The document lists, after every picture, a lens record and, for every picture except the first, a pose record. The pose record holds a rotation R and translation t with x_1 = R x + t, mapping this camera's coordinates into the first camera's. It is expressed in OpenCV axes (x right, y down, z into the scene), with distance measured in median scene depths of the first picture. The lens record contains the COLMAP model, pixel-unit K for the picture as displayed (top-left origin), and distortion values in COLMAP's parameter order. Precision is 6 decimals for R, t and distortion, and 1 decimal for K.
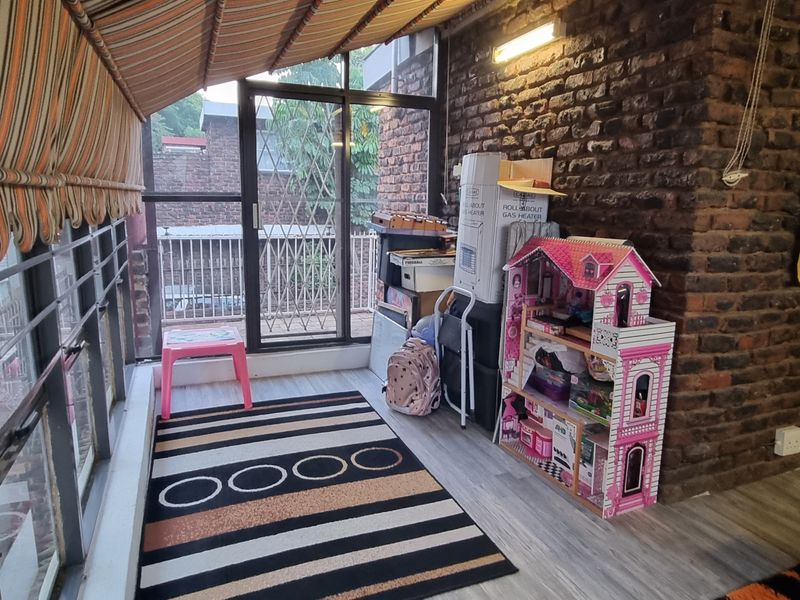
lens RADIAL K [[536.6, 0, 399.8], [0, 536.6, 301.4], [0, 0, 1]] dist [-0.007992, -0.002625]
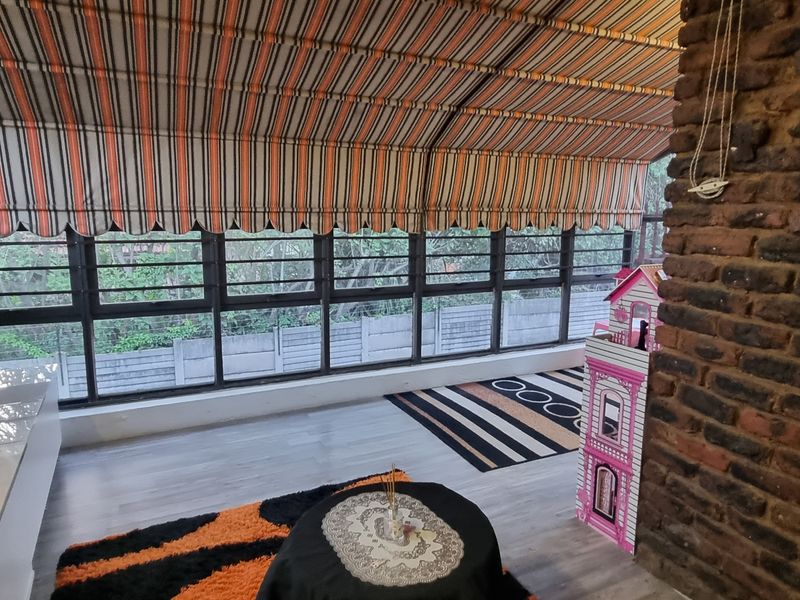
lens RADIAL K [[536.6, 0, 400.1], [0, 536.6, 299.2], [0, 0, 1]] dist [-0.007992, -0.002625]
pose [[0.052345, 0.144468, -0.988124, 1.349942], [-0.195182, 0.971877, 0.131753, -0.083489], [0.979369, 0.185967, 0.079071, 0.499683]]
